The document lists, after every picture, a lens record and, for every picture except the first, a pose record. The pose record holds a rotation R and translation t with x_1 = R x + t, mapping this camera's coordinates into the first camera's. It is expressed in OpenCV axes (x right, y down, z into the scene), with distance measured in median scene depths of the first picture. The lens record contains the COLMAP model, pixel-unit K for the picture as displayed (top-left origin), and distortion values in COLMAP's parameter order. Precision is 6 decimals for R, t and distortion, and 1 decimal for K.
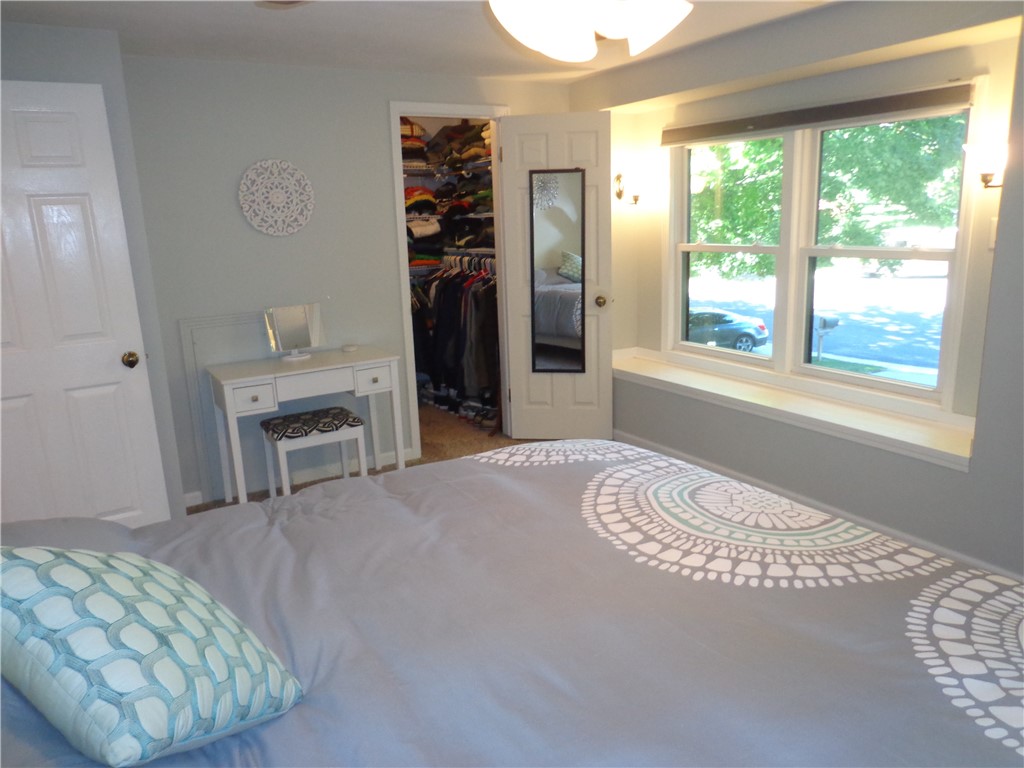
lens RADIAL K [[745.5, 0, 513.2], [0, 745.5, 384.3], [0, 0, 1]] dist [-0.004482, -0.001746]
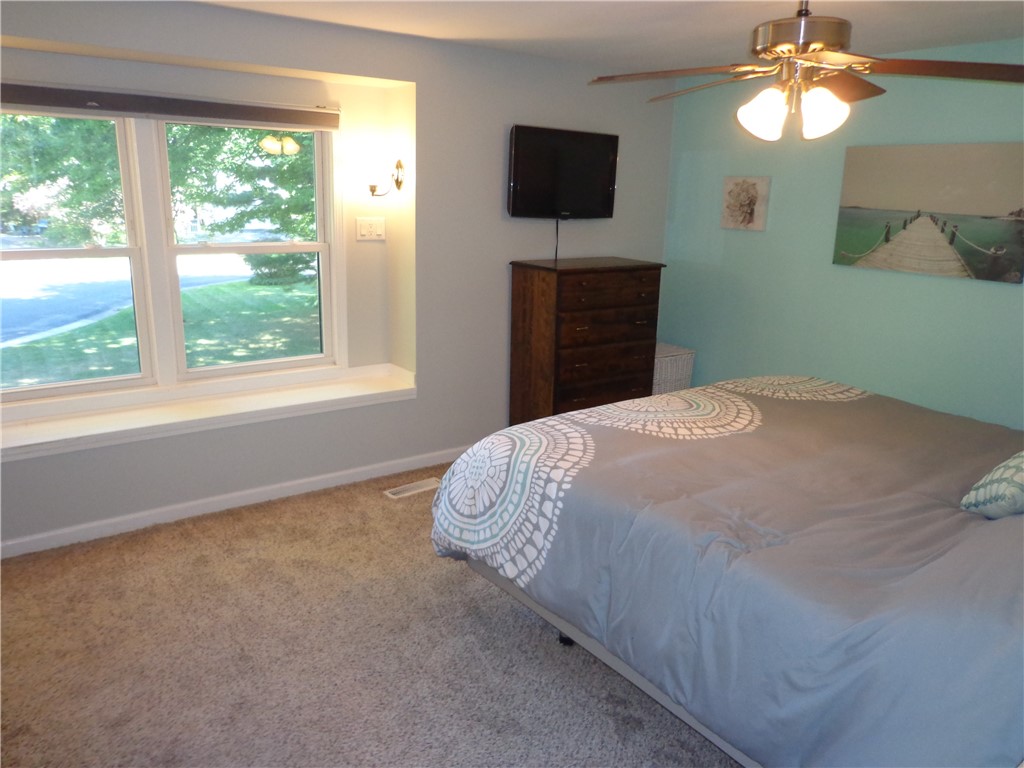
lens RADIAL K [[745.5, 0, 513.1], [0, 745.5, 384.6], [0, 0, 1]] dist [-0.004482, -0.001746]
pose [[-0.066131, -0.229300, 0.971107, -1.122460], [0.199216, 0.950609, 0.238026, -0.300402], [-0.977722, 0.209201, -0.017184, 1.195441]]
